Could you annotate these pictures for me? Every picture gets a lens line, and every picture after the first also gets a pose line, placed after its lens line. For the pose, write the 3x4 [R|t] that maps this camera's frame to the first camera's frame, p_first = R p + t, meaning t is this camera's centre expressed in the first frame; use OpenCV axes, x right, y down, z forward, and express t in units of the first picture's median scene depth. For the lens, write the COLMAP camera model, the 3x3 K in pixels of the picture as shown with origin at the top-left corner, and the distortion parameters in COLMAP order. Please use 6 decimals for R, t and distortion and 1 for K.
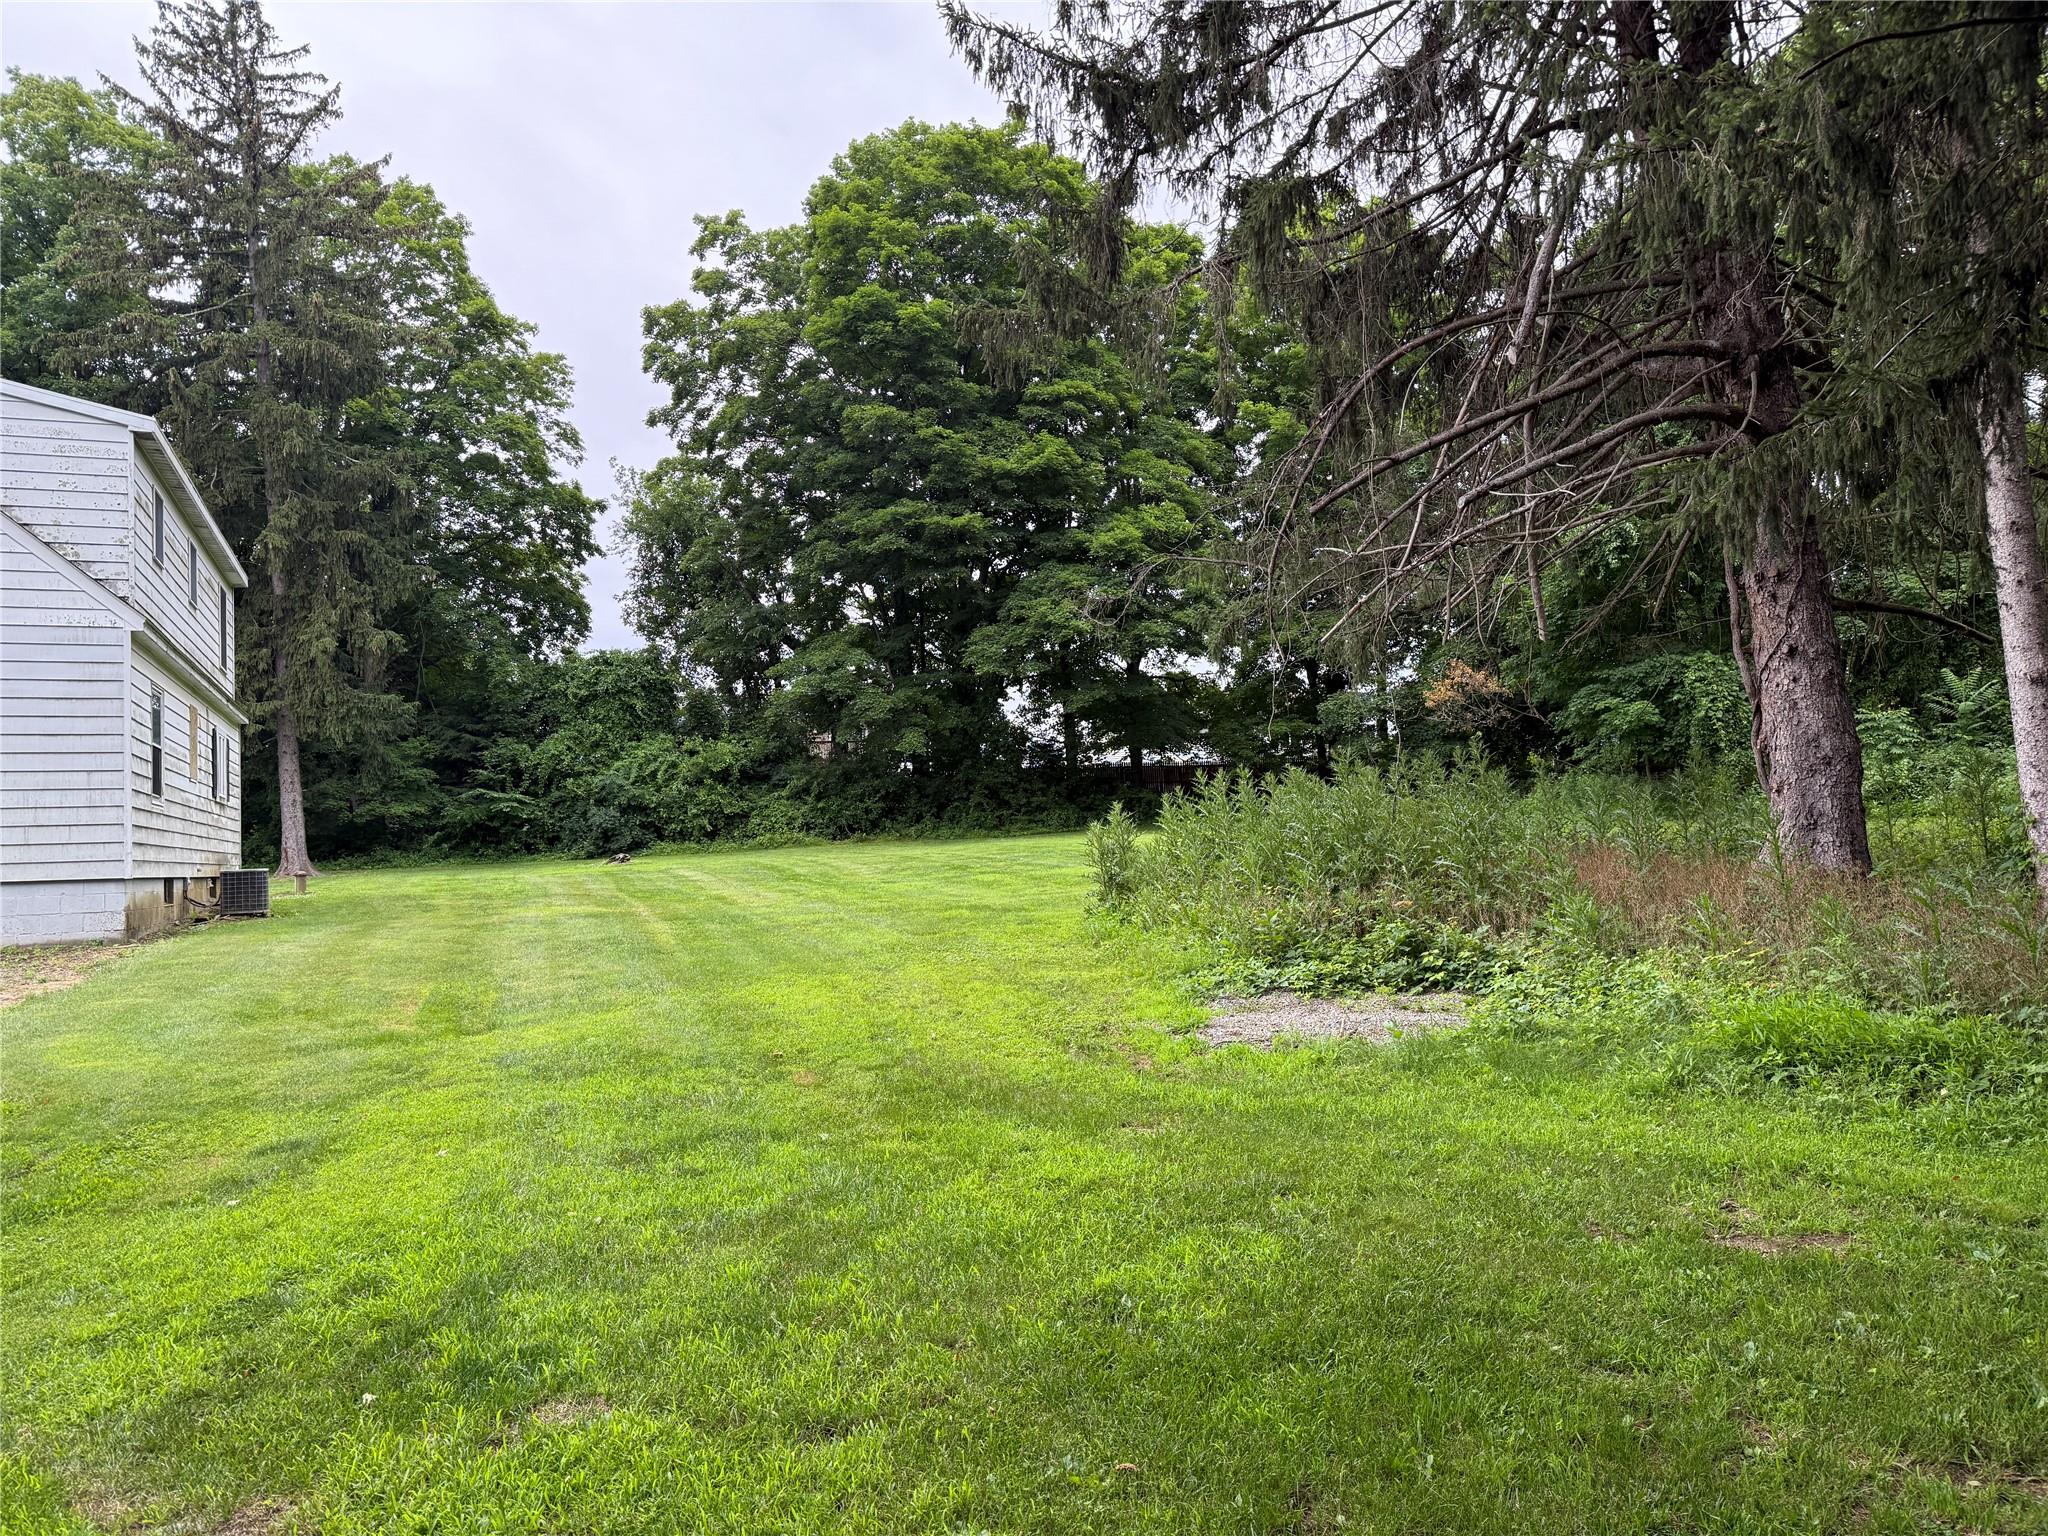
lens RADIAL K [[1442.0, 0, 1031.4], [0, 1442.0, 780.7], [0, 0, 1]] dist [0.044287, -0.050449]
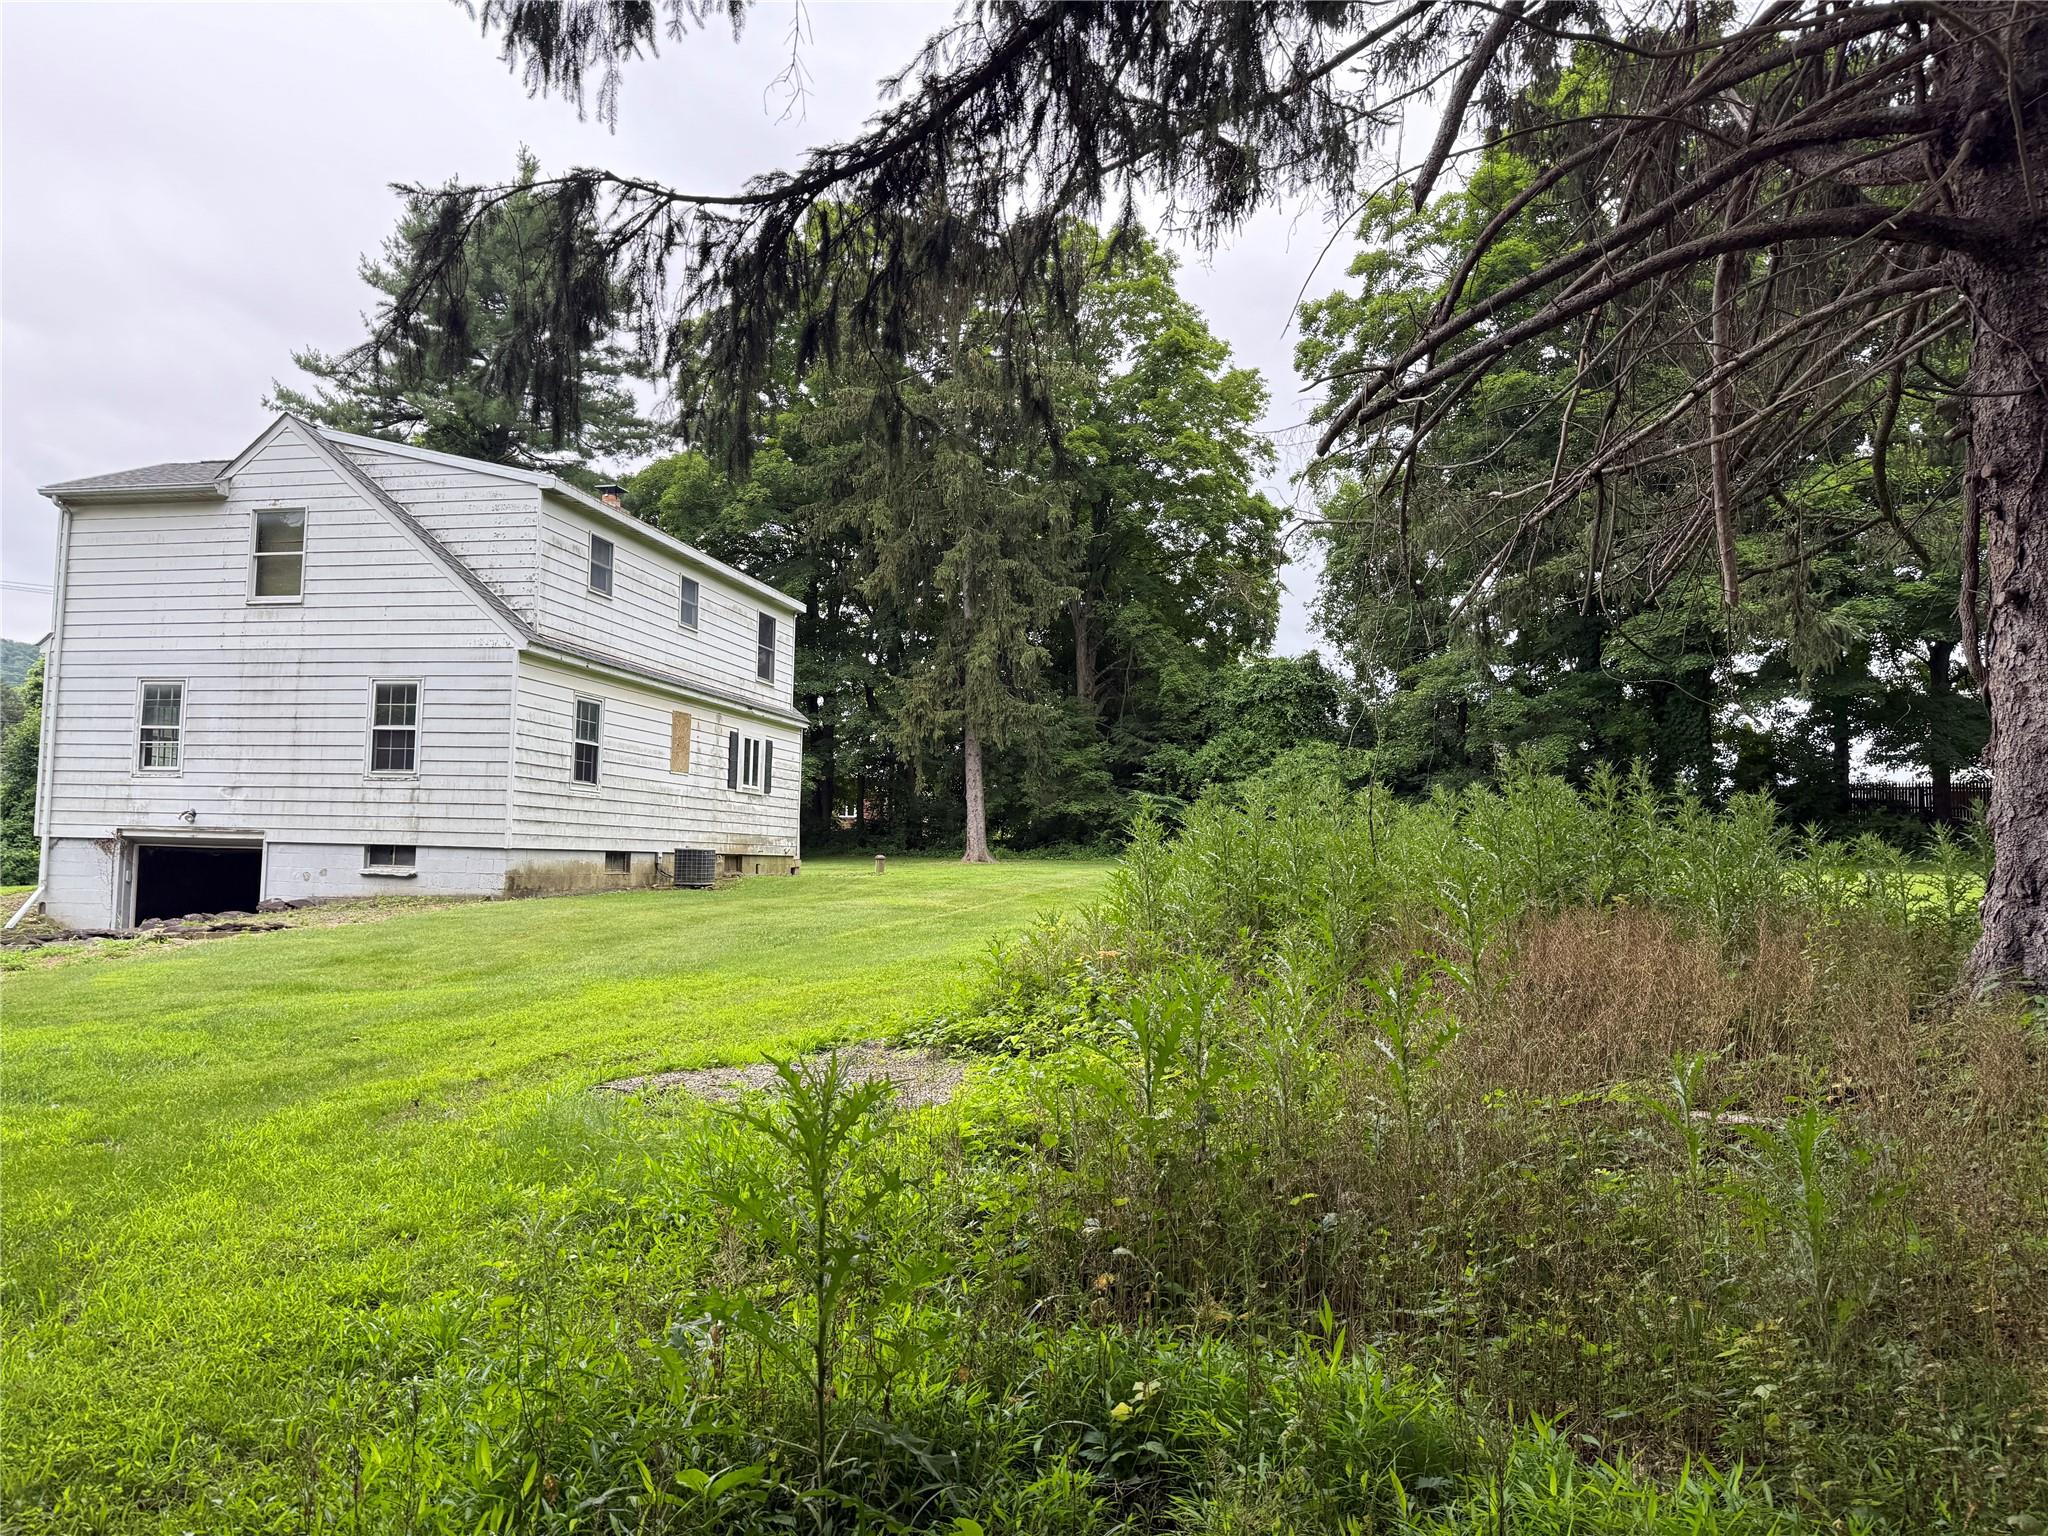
lens RADIAL K [[1435.8, 0, 1016.4], [0, 1435.8, 796.4], [0, 0, 1]] dist [0.172144, -0.113984]
pose [[0.814804, 0.029671, -0.578977, 0.157691], [-0.026973, 0.999548, 0.013265, -0.002037], [0.579109, 0.004808, 0.815236, 0.076872]]
